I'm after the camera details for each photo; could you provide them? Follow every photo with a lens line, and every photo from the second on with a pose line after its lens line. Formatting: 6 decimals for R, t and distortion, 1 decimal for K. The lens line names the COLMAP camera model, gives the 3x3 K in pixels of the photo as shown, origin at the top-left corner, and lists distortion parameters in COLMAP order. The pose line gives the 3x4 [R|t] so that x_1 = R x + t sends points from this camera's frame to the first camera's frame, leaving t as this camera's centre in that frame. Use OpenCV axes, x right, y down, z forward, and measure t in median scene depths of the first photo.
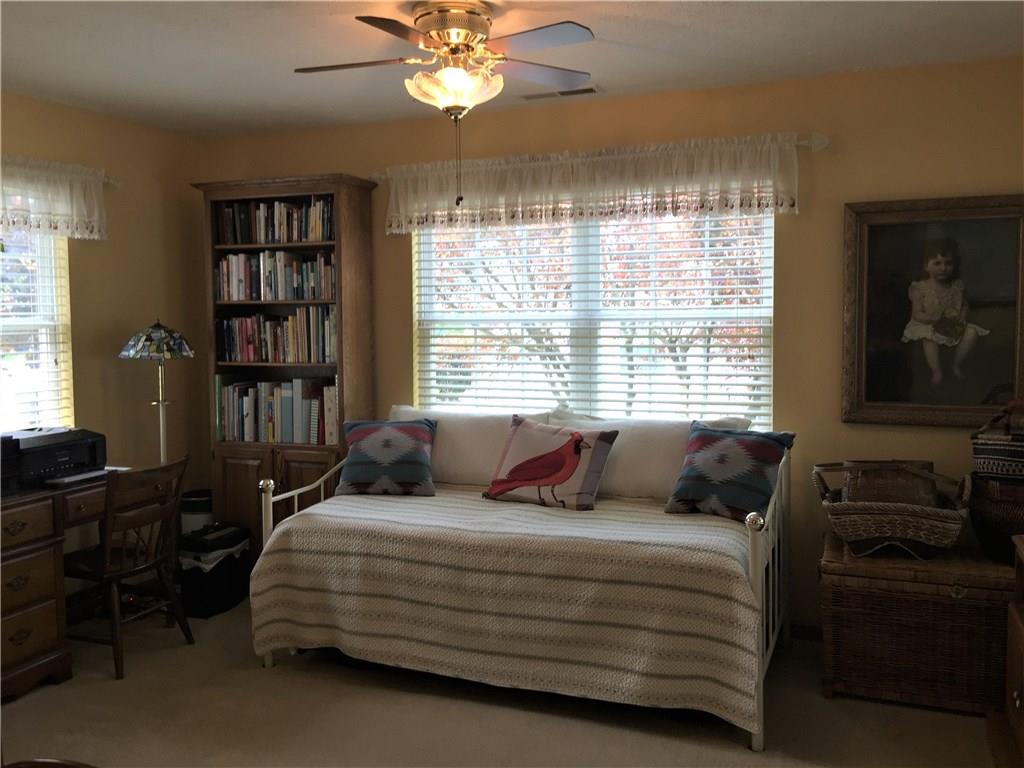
lens RADIAL K [[854.7, 0, 532.4], [0, 854.7, 379.8], [0, 0, 1]] dist [0.078995, -0.163854]
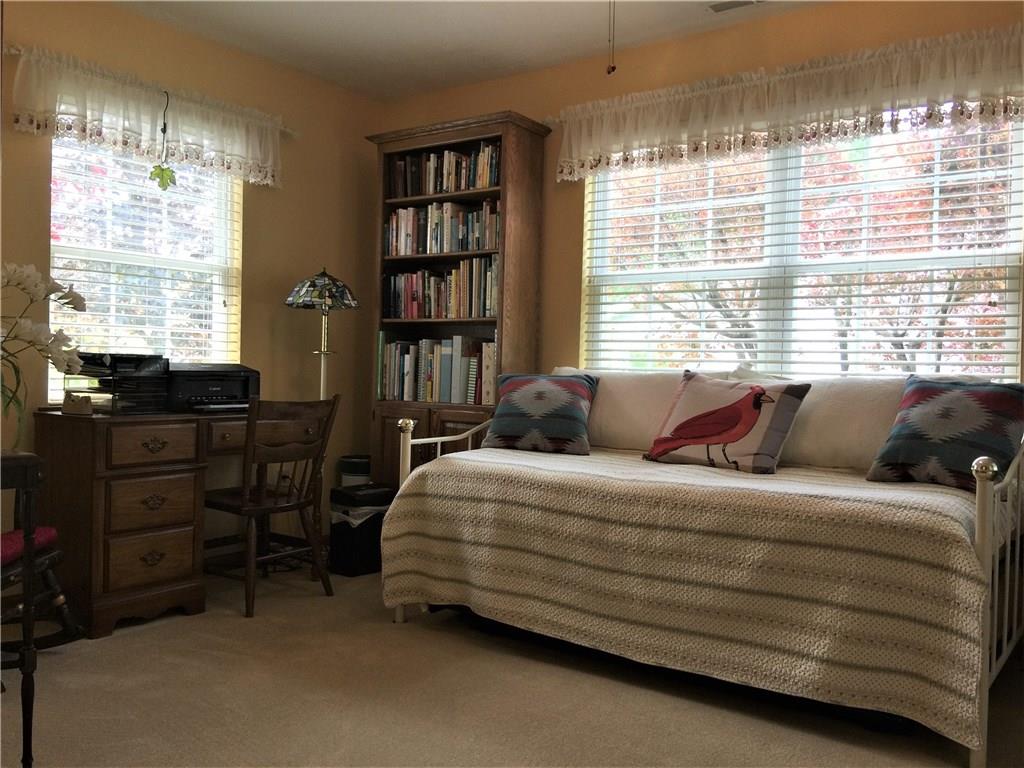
lens RADIAL K [[875.2, 0, 512.0], [0, 875.2, 384.0], [0, 0, 1]] dist [0.057211, -0.124919]
pose [[0.964833, 0.033734, -0.260689, 0.041630], [-0.044893, 0.998308, -0.036967, 0.098508], [0.259001, 0.047371, 0.964715, 0.106351]]
